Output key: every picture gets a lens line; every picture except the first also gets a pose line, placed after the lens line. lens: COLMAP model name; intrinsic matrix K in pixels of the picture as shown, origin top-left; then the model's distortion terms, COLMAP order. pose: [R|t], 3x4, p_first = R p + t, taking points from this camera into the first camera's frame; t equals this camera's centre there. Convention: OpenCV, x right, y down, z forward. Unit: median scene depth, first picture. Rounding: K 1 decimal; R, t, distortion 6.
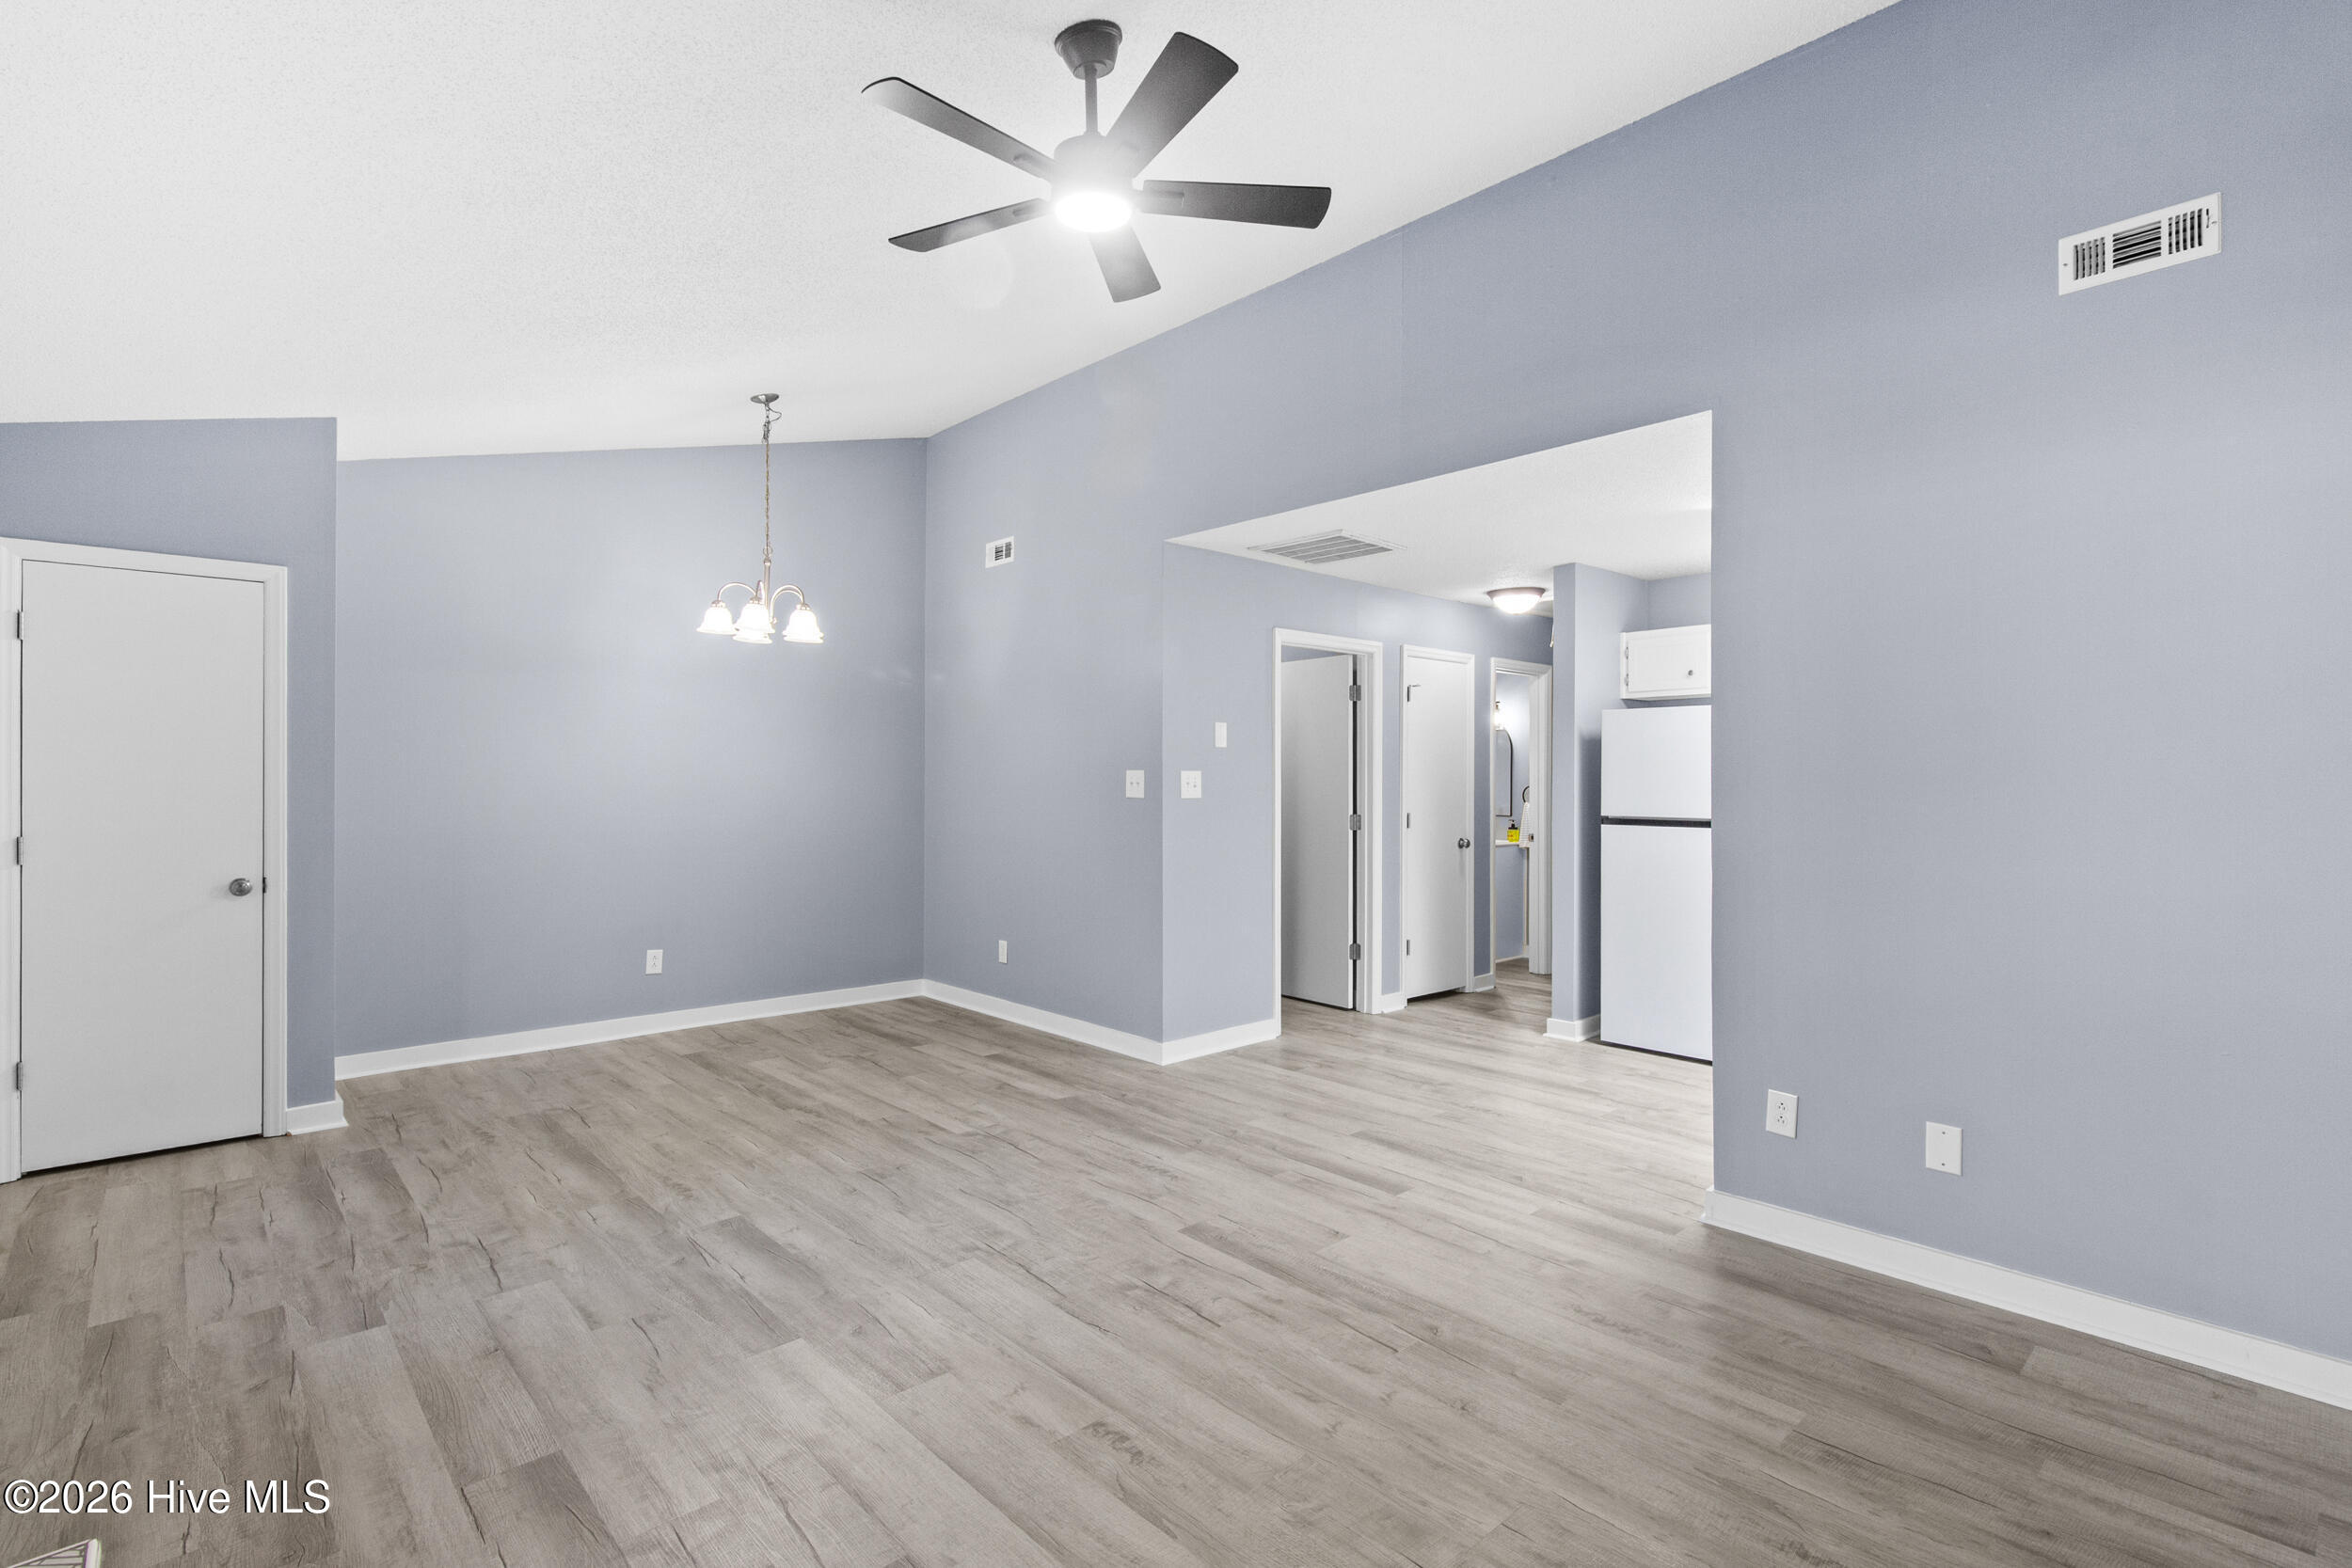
lens RADIAL K [[1105.3, 0, 1189.7], [0, 1105.3, 796.0], [0, 0, 1]] dist [0.002977, 0.000565]
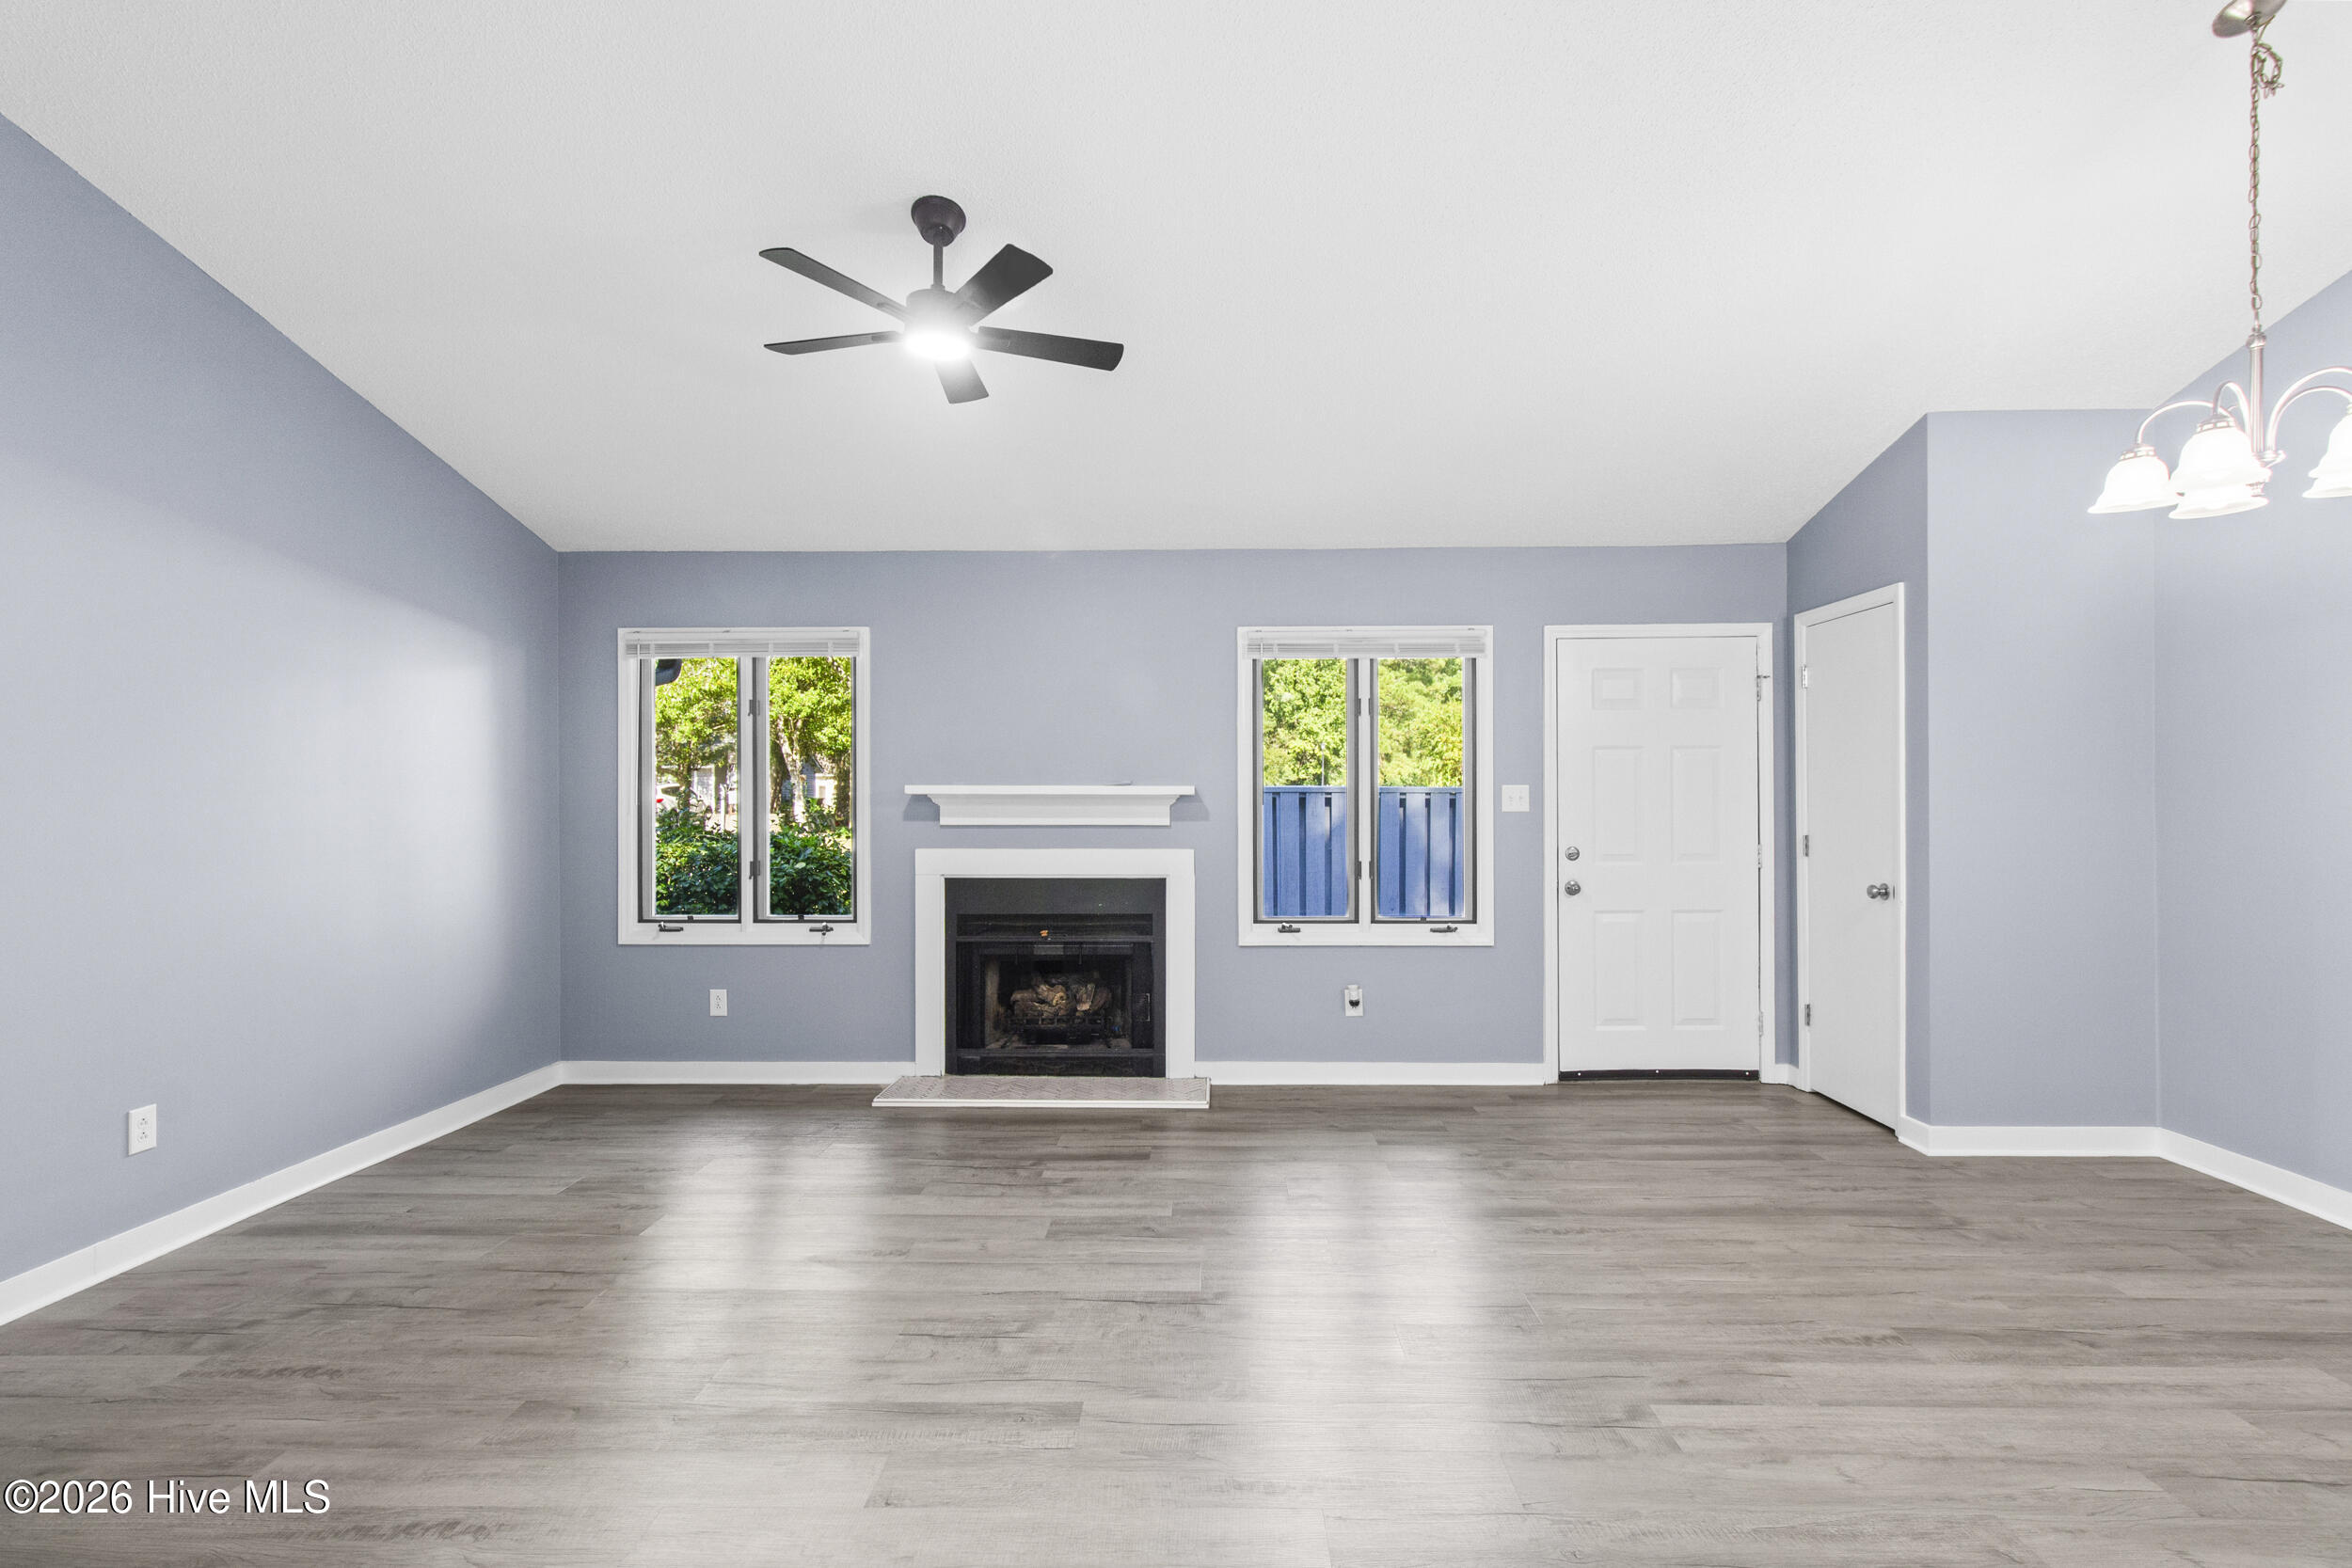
lens RADIAL K [[1105.3, 0, 1189.7], [0, 1105.3, 796.0], [0, 0, 1]] dist [0.002977, 0.000565]
pose [[-0.698212, -0.000916, -0.715891, 0.382528], [-0.007751, 0.999950, 0.006279, -0.011470], [0.715849, 0.009933, -0.698184, 1.282859]]
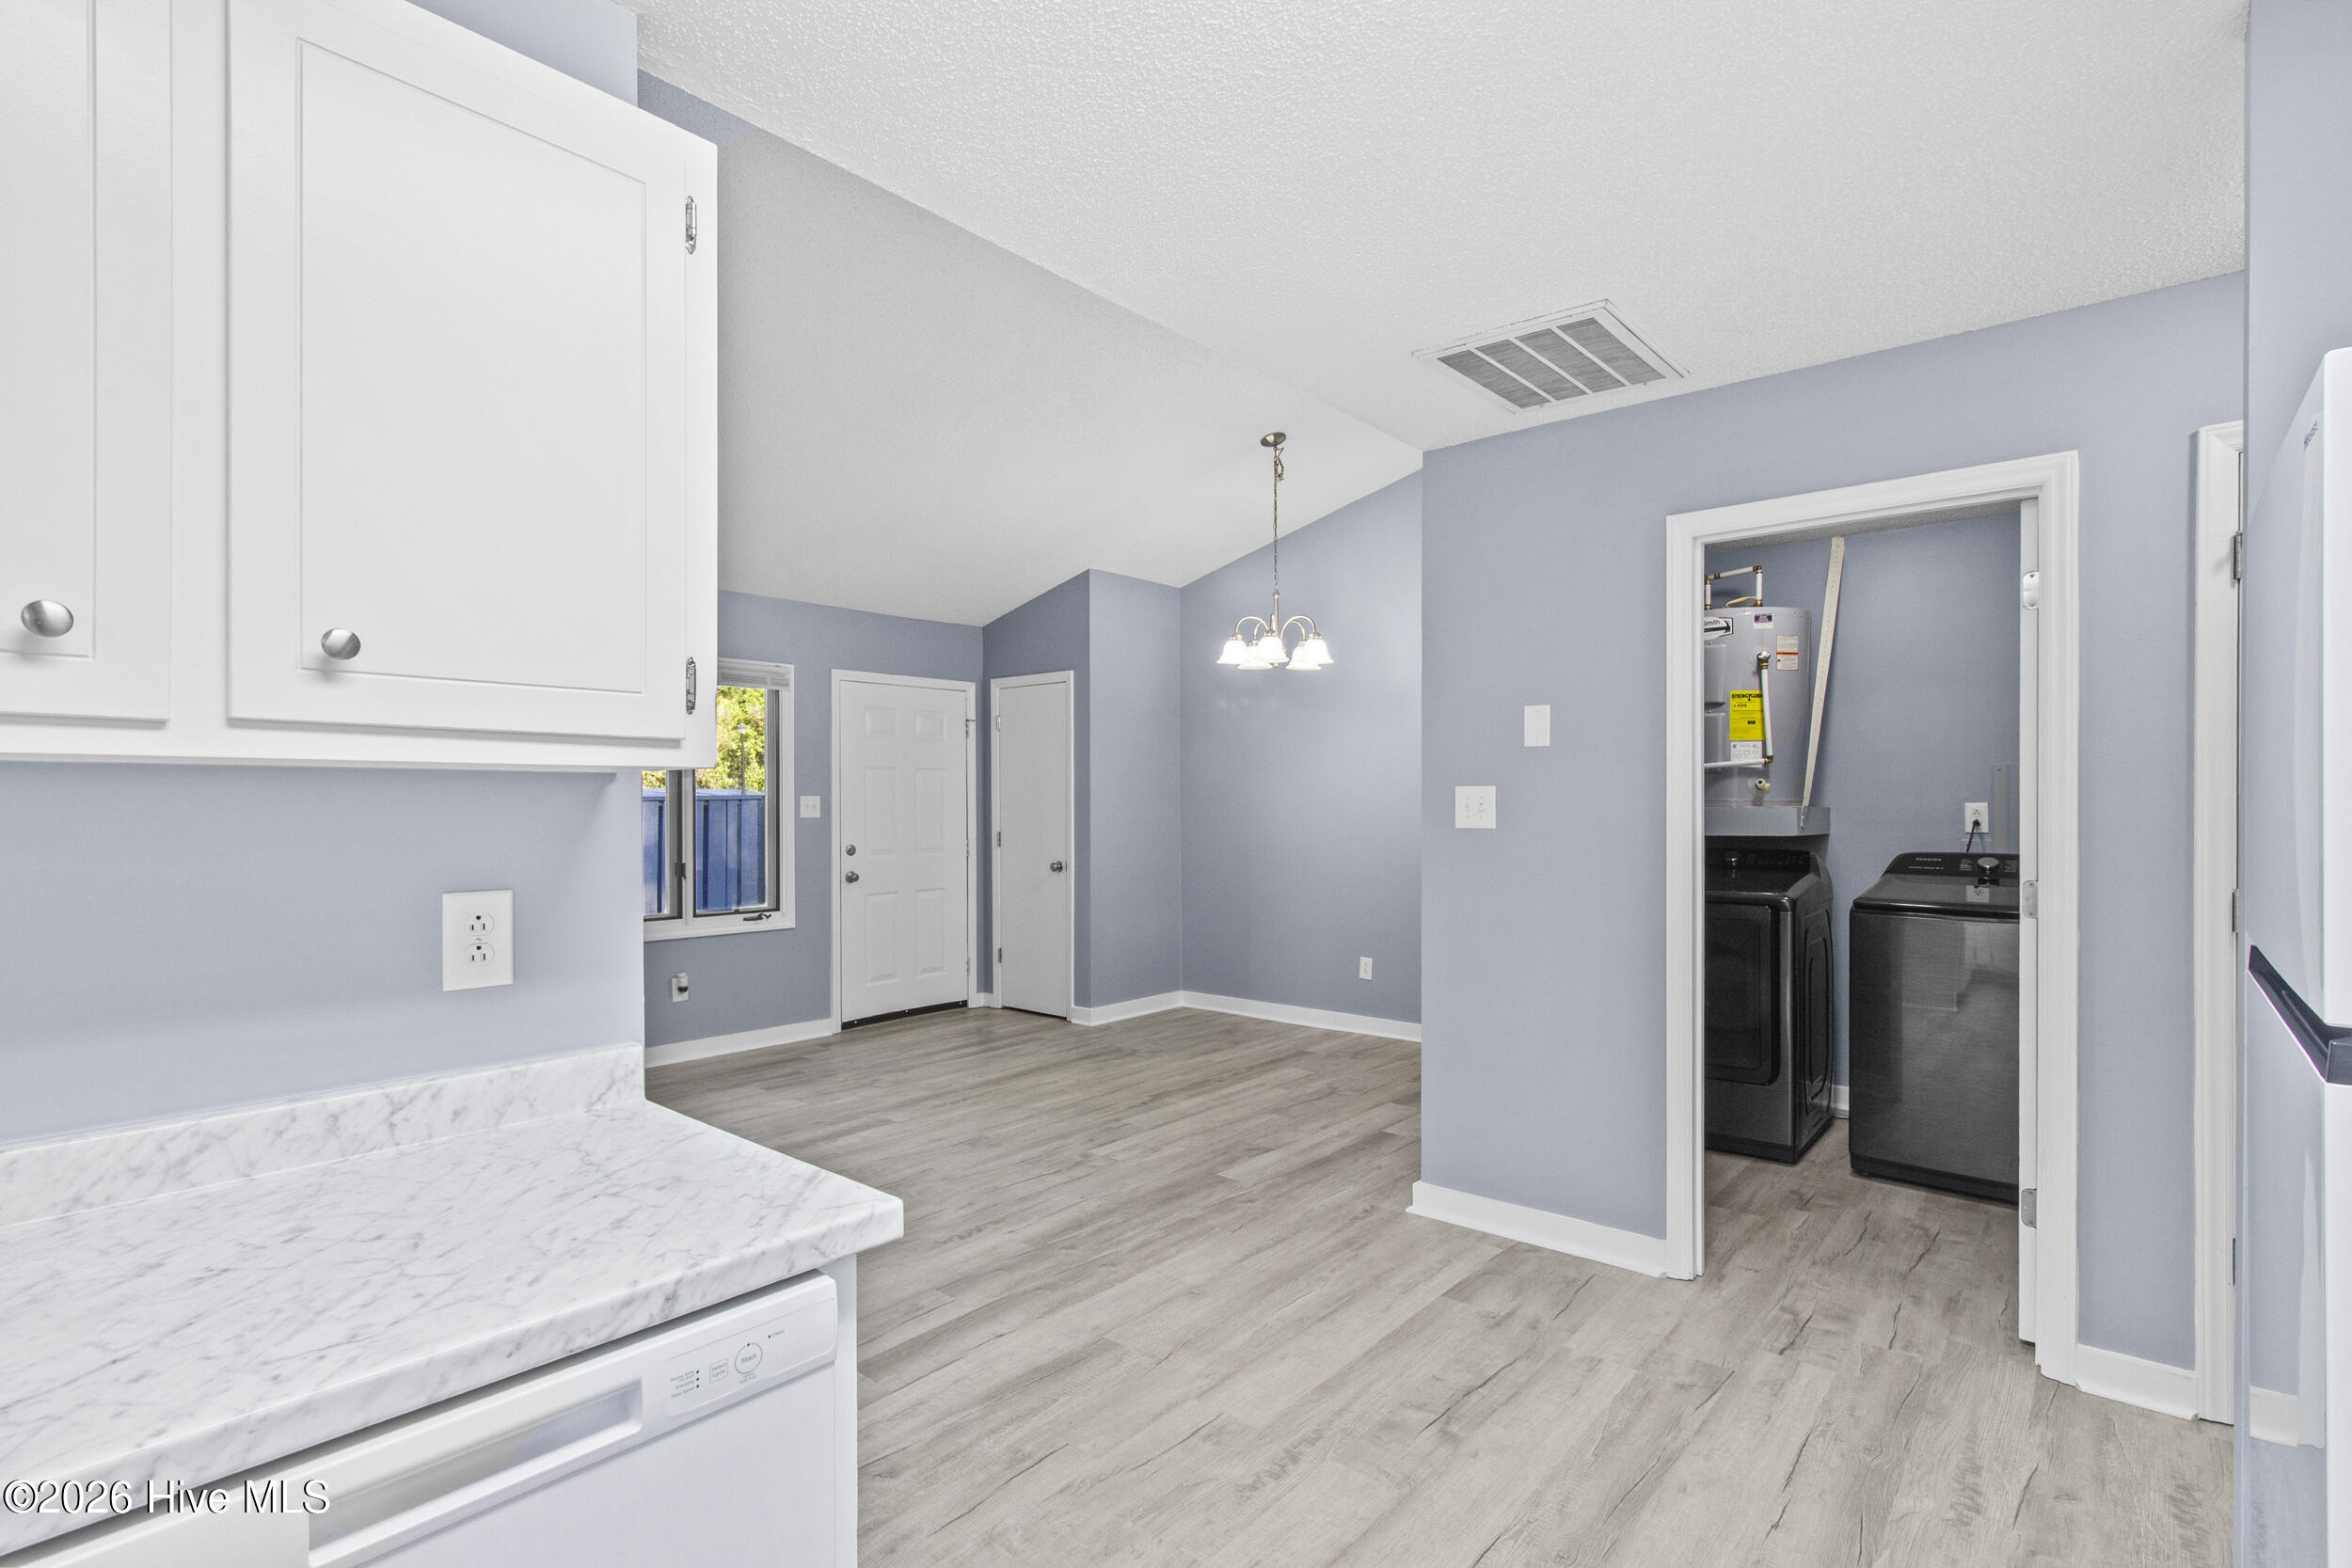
lens RADIAL K [[1116.1, 0, 1199.4], [0, 1116.1, 809.7], [0, 0, 1]] dist [-0.000260, -0.000061]
pose [[0.120120, 0.005368, -0.992745, 0.850288], [-0.011872, 0.999922, 0.003970, -0.012503], [0.992688, 0.011309, 0.120174, 1.020334]]
